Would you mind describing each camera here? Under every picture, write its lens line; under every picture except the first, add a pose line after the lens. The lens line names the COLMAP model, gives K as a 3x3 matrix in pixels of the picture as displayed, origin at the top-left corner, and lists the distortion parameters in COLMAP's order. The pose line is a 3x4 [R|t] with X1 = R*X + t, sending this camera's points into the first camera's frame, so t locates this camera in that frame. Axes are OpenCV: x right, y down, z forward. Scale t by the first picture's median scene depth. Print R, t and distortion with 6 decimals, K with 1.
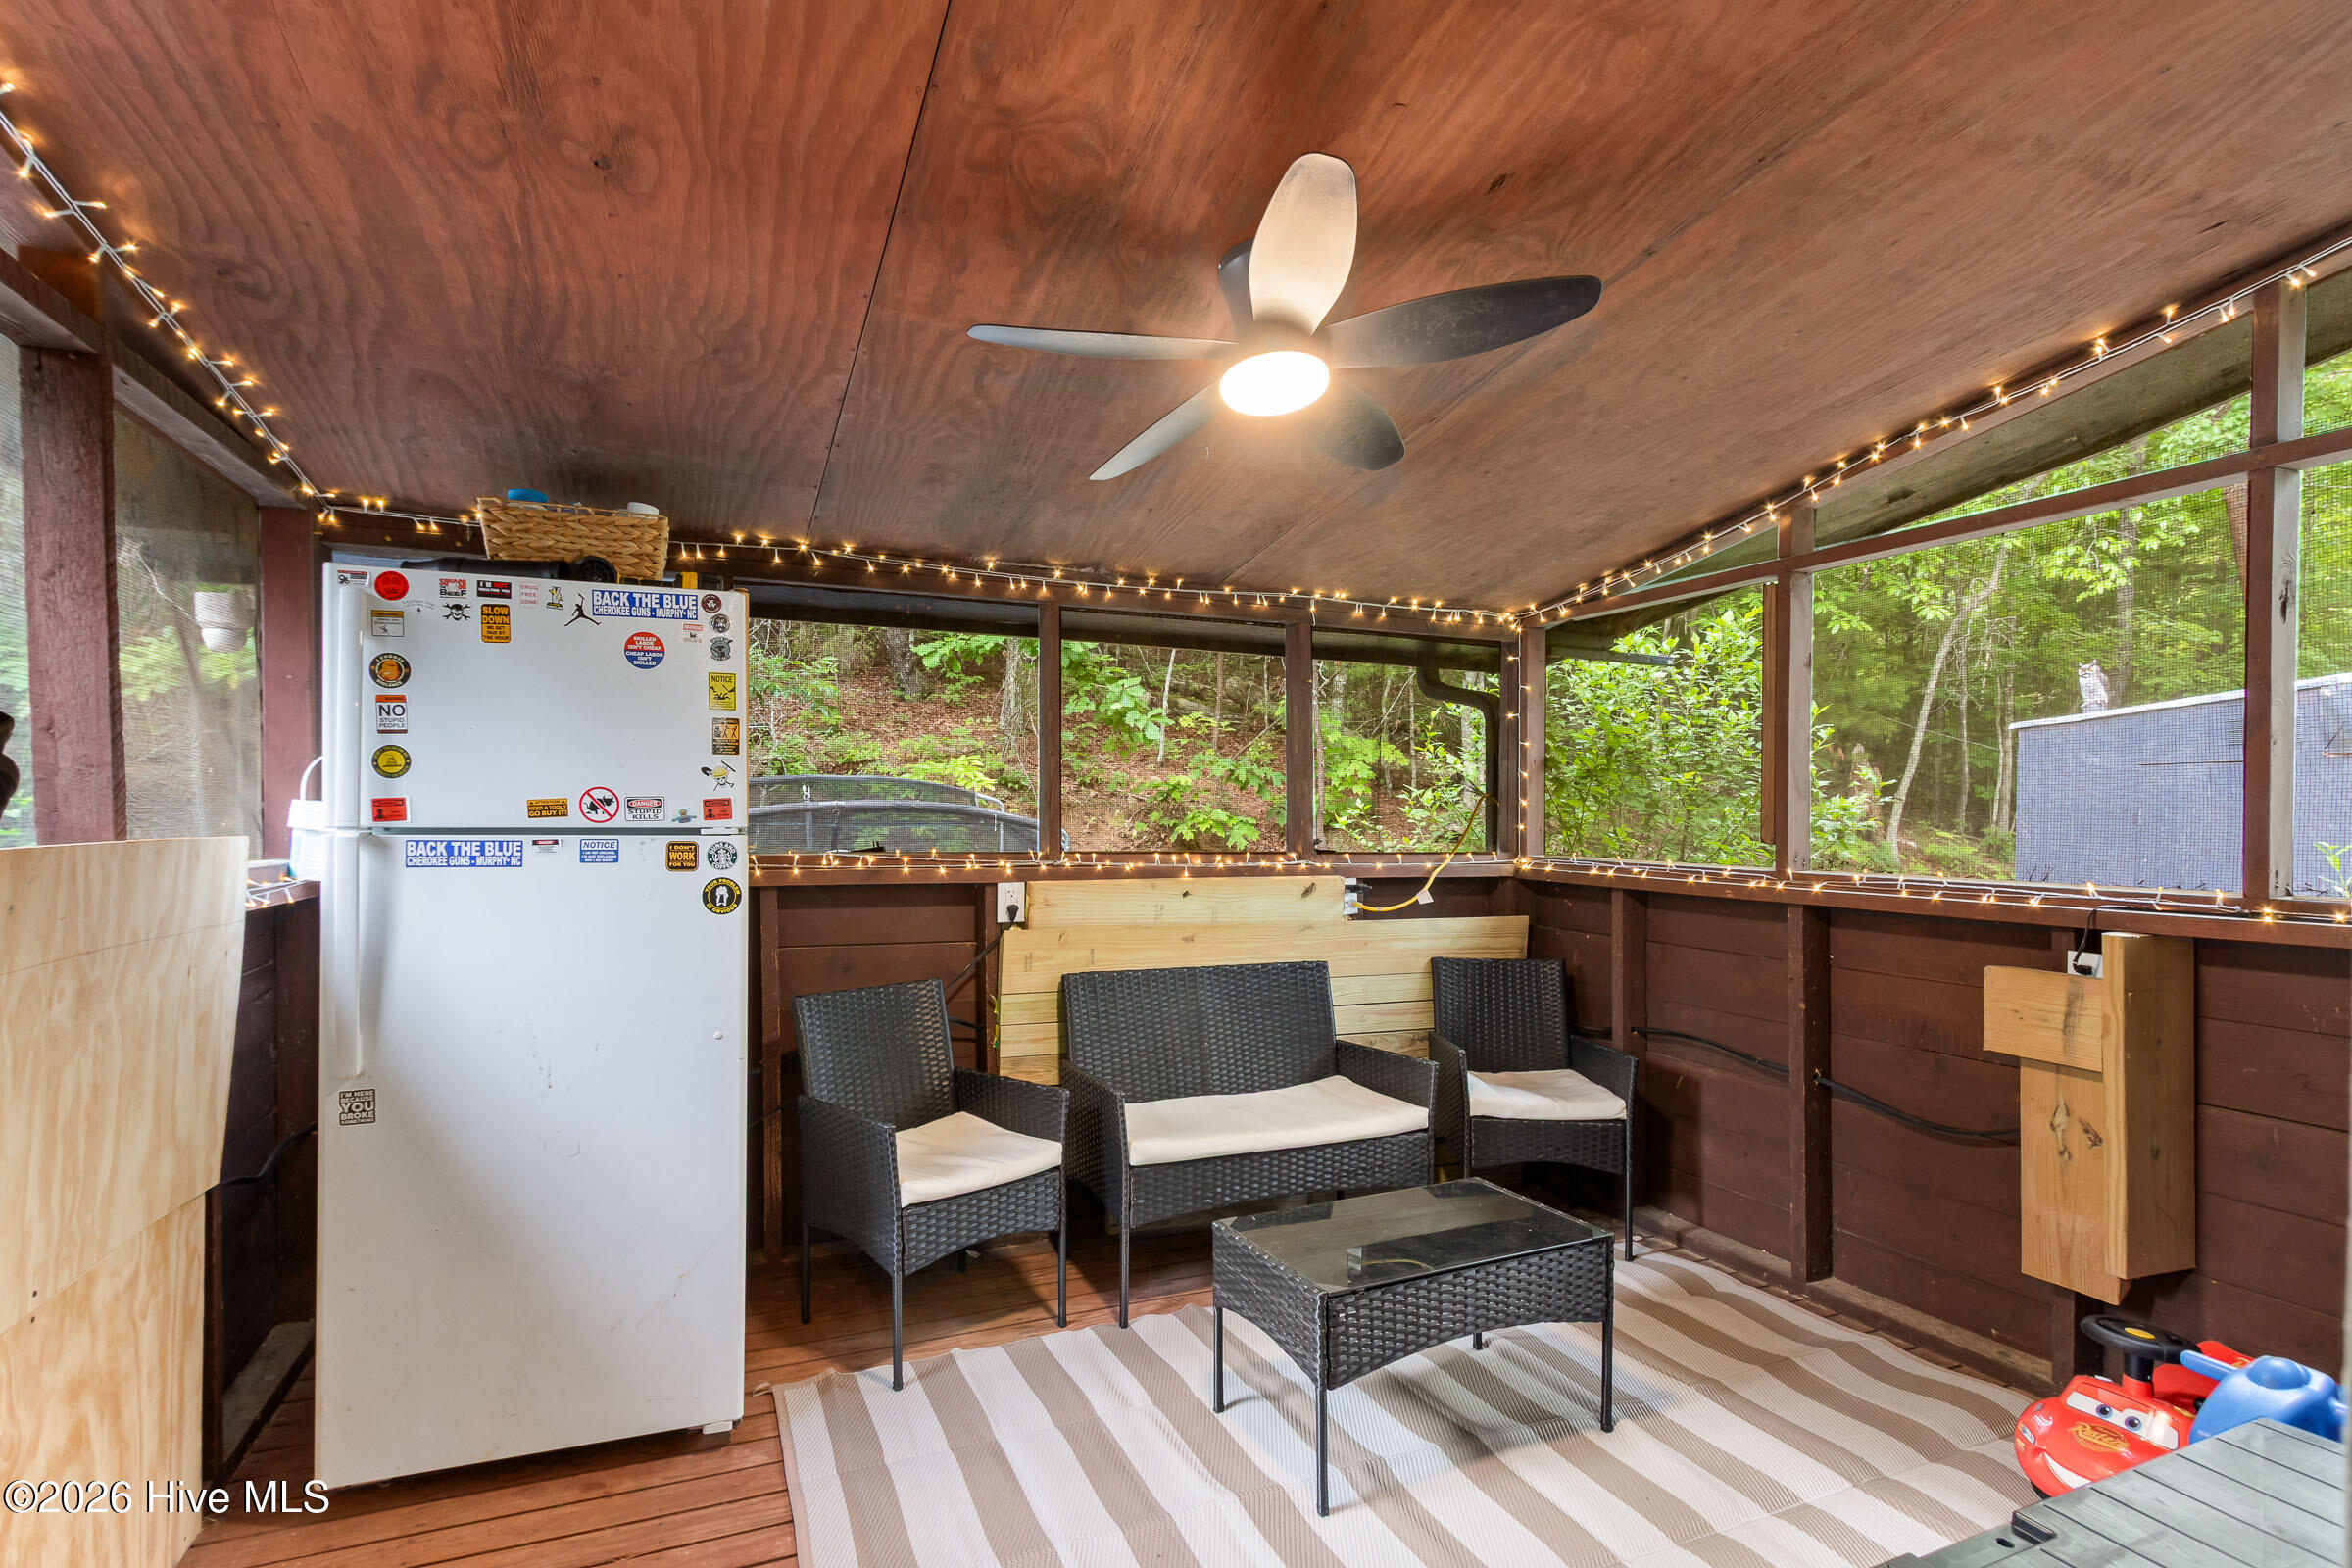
lens RADIAL K [[1106.6, 0, 1151.4], [0, 1106.6, 810.5], [0, 0, 1]] dist [0.006990, -0.000136]
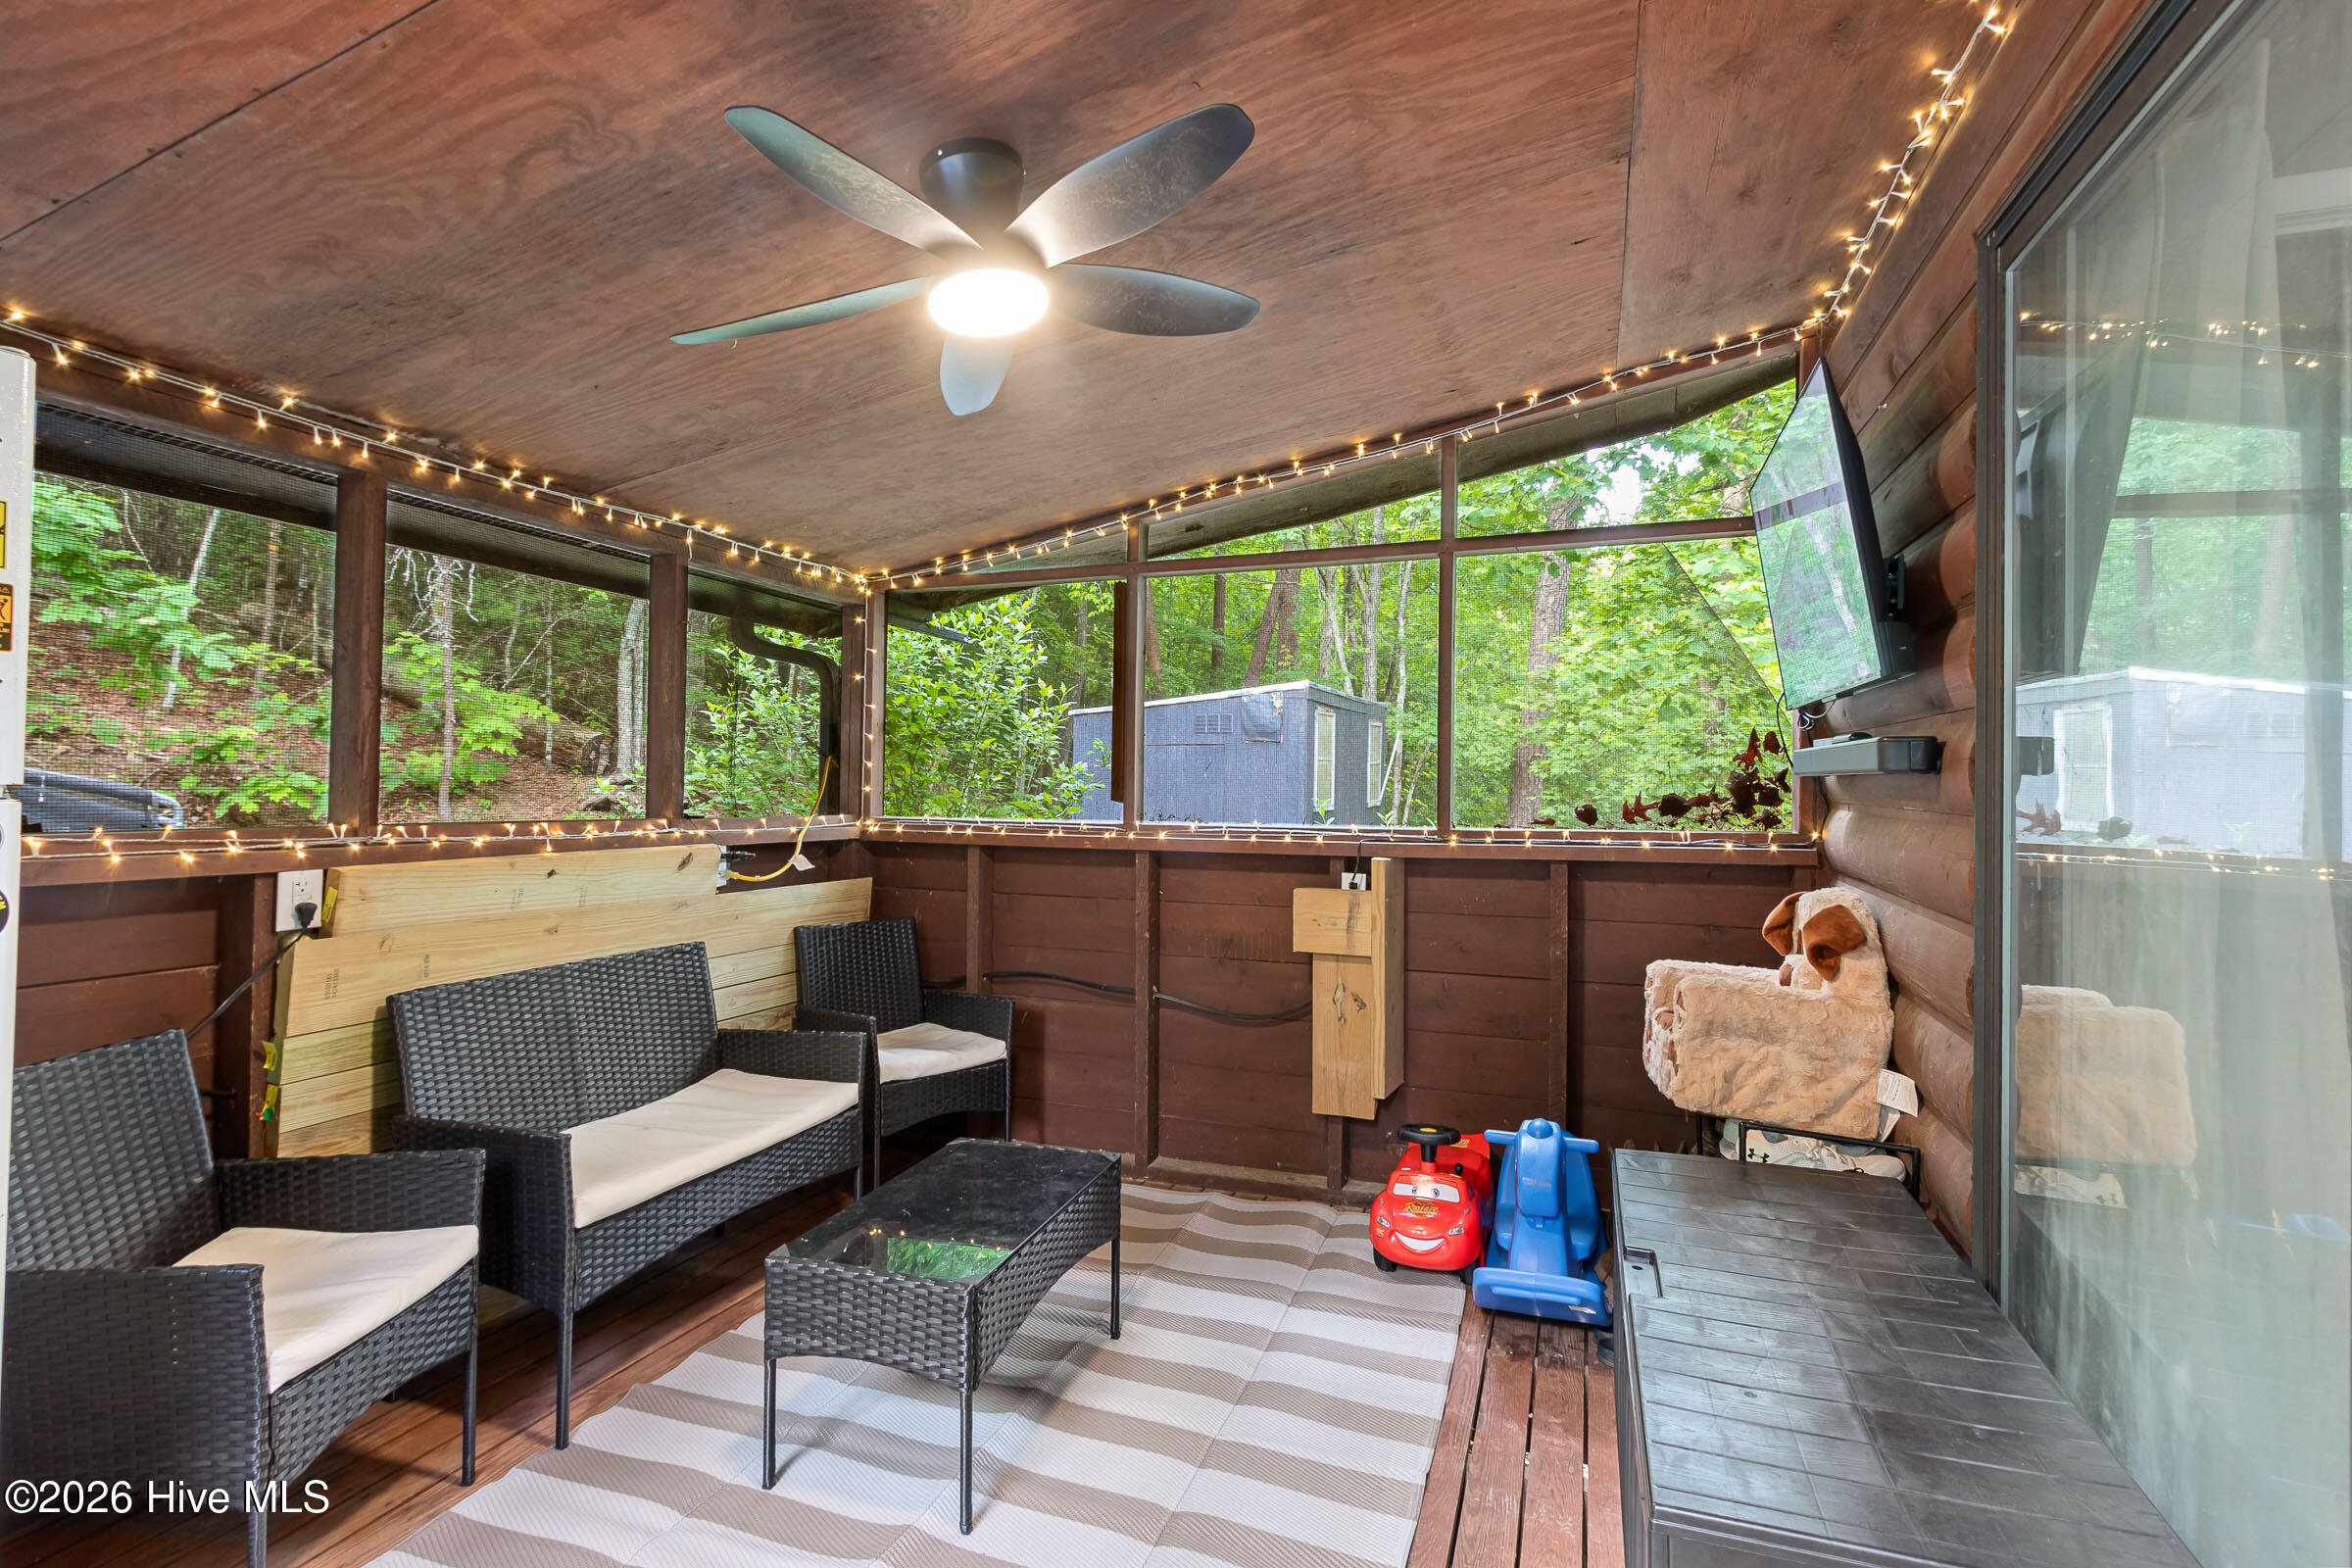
lens RADIAL K [[1106.6, 0, 1118.2], [0, 1106.6, 753.4], [0, 0, 1]] dist [0.006990, -0.000136]
pose [[0.698962, 0.019867, 0.714883, -0.274439], [-0.003686, 0.999701, -0.024178, 0.007651], [-0.715150, 0.014265, 0.698826, 0.166185]]
